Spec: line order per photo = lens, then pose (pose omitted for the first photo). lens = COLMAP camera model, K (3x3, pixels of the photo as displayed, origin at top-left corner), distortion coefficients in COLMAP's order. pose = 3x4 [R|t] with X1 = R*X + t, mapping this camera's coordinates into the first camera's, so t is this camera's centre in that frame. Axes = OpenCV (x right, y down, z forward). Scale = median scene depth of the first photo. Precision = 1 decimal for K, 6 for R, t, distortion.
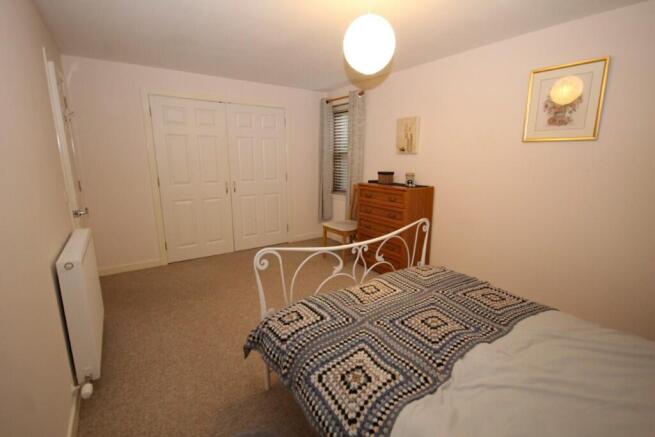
lens RADIAL K [[301.6, 0, 327.5], [0, 301.6, 218.5], [0, 0, 1]] dist [0.000634, 0.000056]
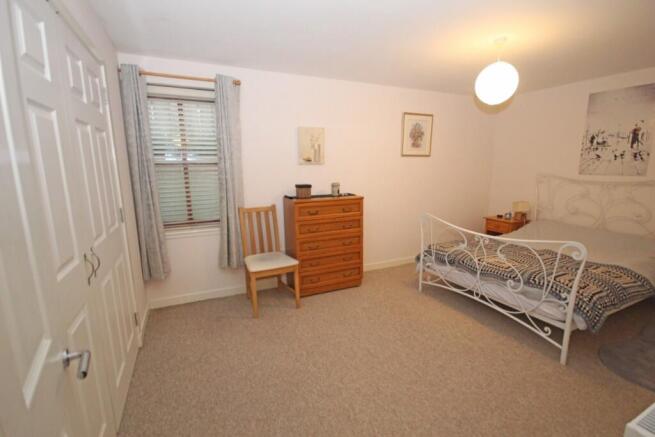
lens RADIAL K [[301.6, 0, 327.5], [0, 301.6, 218.5], [0, 0, 1]] dist [0.000634, 0.000056]
pose [[0.165818, -0.179461, 0.969690, -0.705021], [0.213829, 0.966452, 0.142297, -0.176387], [-0.962695, 0.183752, 0.198629, 0.801999]]
